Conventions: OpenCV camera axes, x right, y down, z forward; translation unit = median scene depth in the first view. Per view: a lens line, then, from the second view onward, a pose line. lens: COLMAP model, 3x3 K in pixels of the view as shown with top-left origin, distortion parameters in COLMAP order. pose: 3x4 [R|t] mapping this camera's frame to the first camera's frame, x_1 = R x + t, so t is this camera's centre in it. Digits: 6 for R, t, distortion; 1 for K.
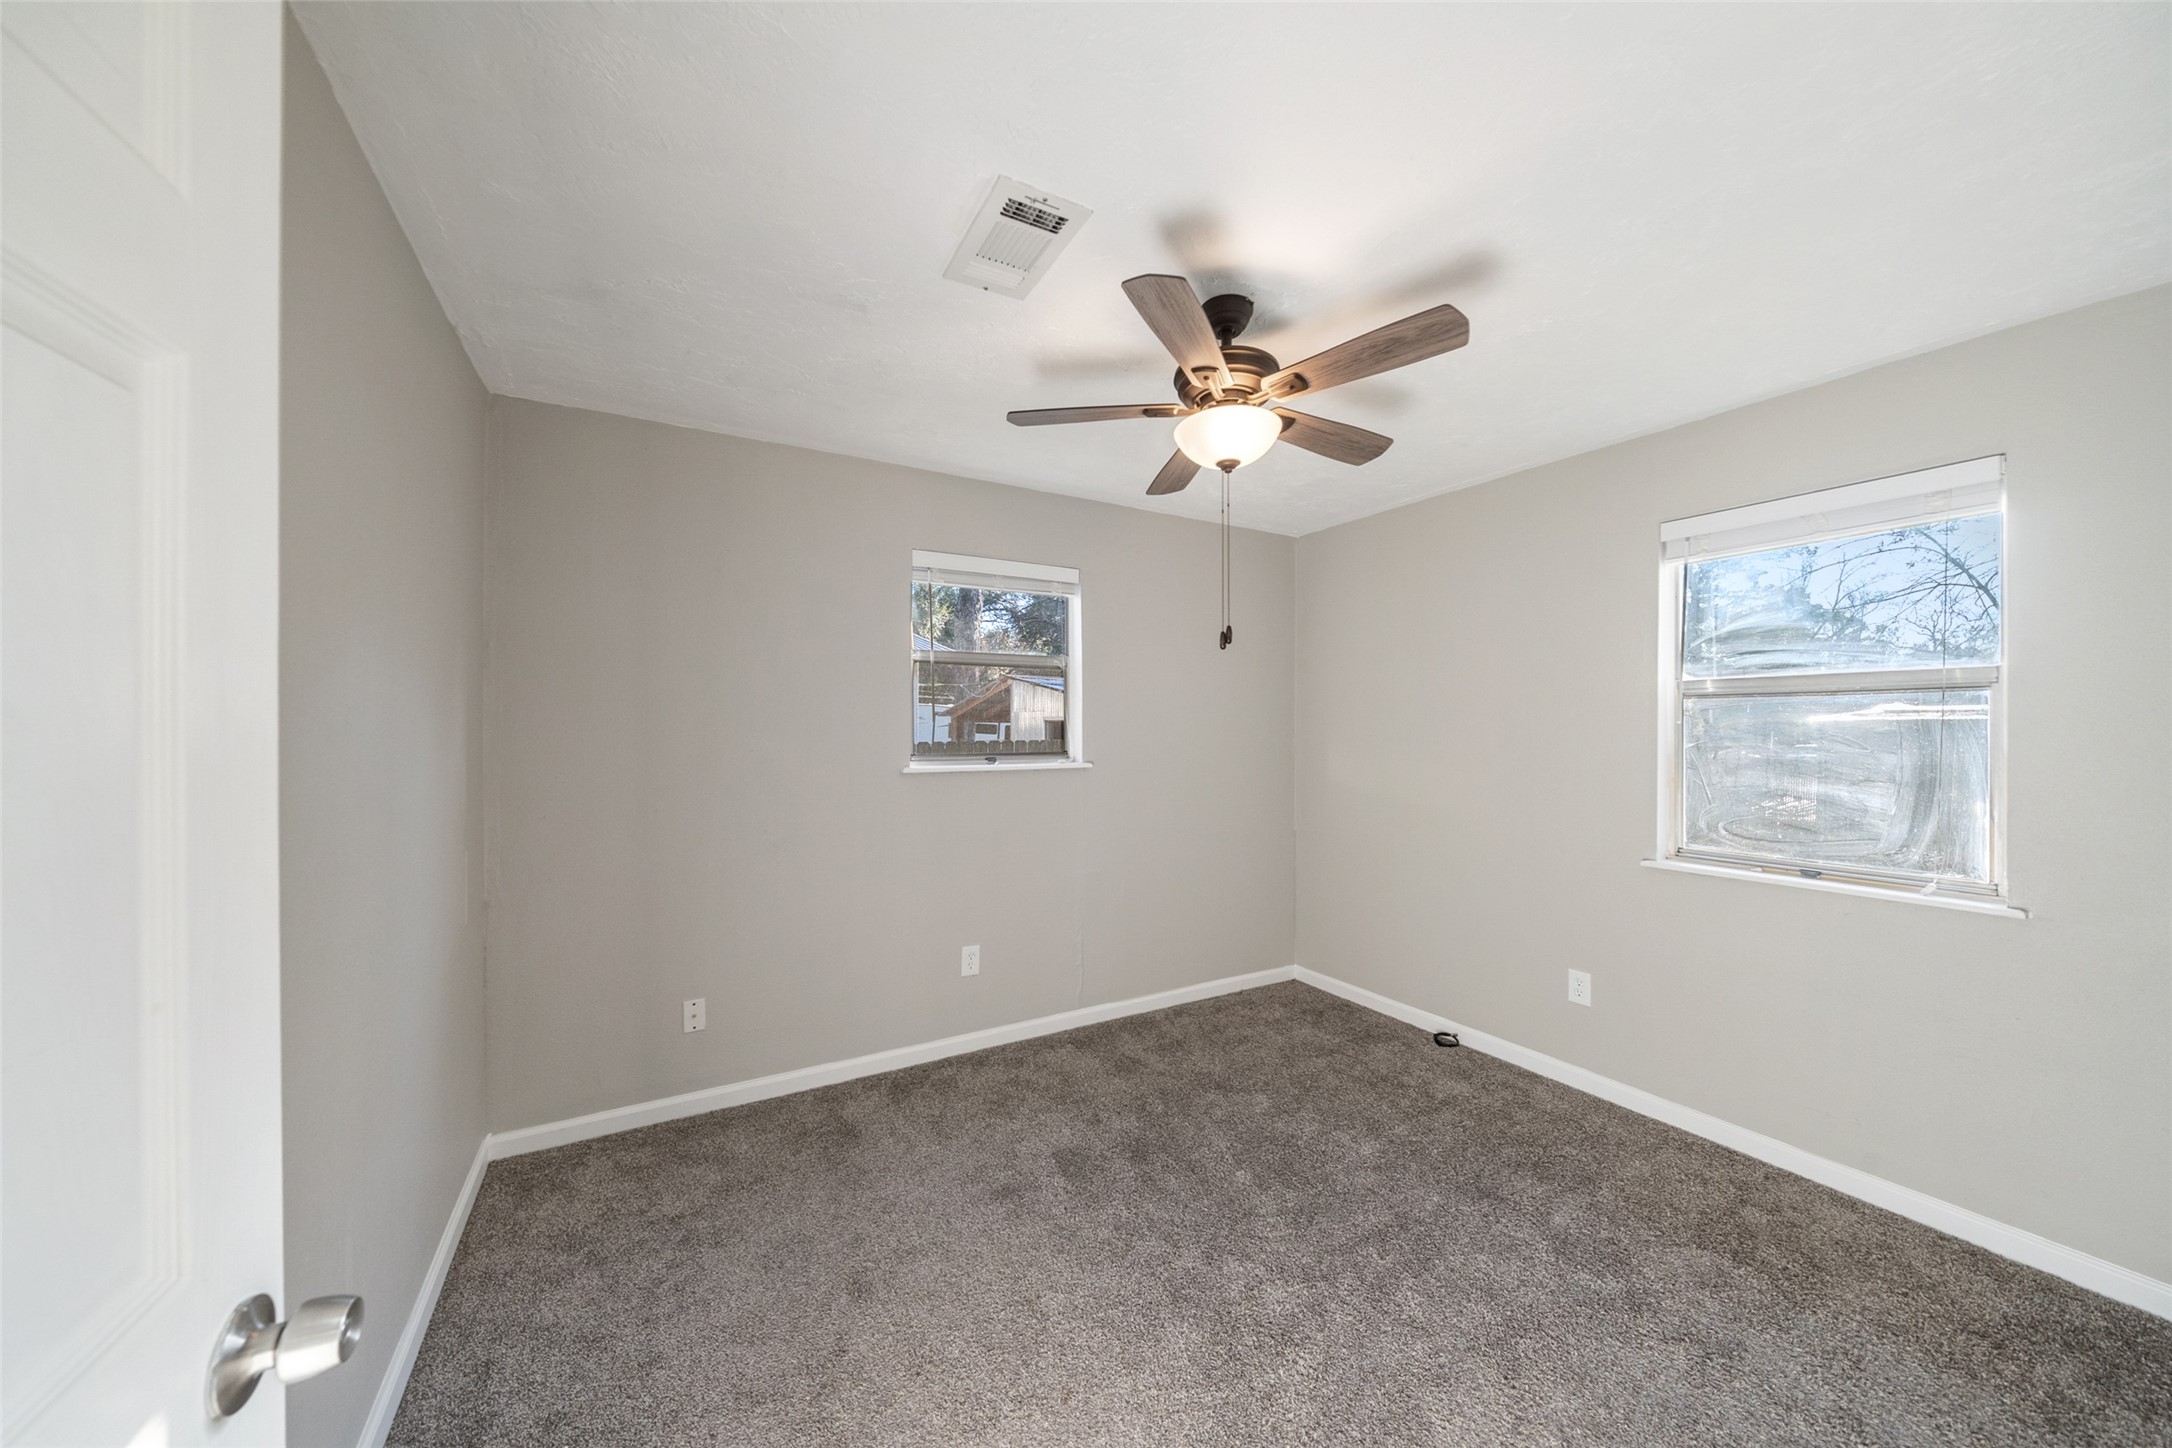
lens RADIAL K [[753.0, 0, 1081.0], [0, 753.0, 714.1], [0, 0, 1]] dist [-0.008593, -0.000010]
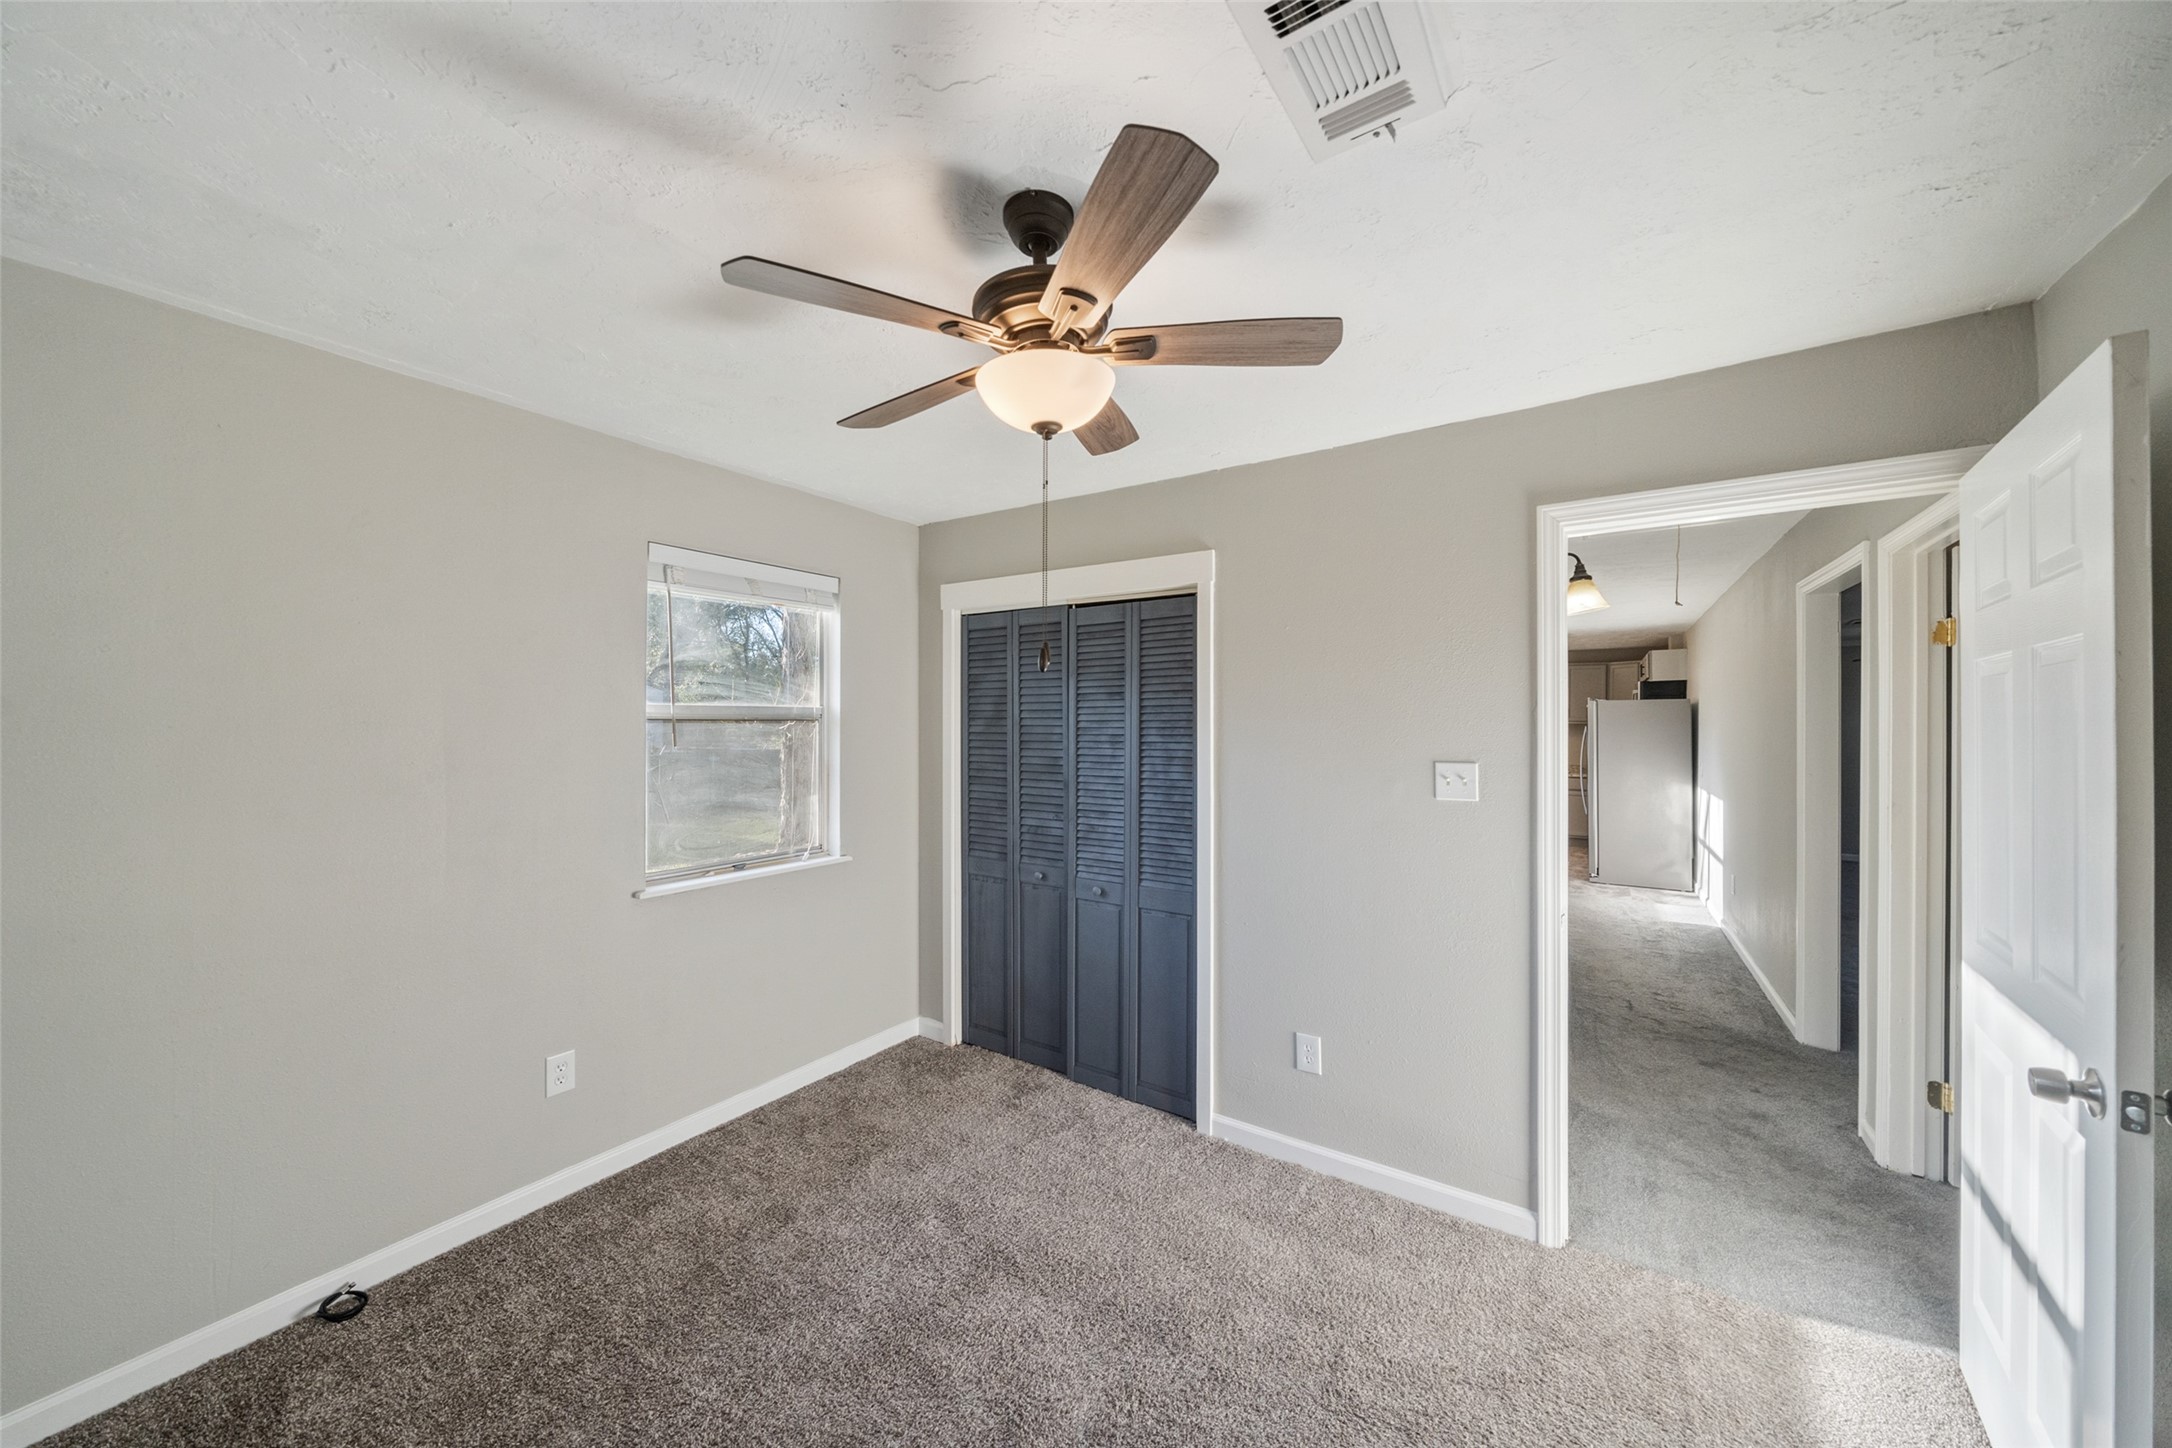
lens RADIAL K [[753.0, 0, 1082.7], [0, 753.0, 728.4], [0, 0, 1]] dist [-0.008593, -0.000010]
pose [[-0.446305, 0.015866, 0.894740, -0.368311], [0.011429, 0.999862, -0.012030, 0.004547], [-0.894808, 0.004857, -0.446424, 0.953329]]
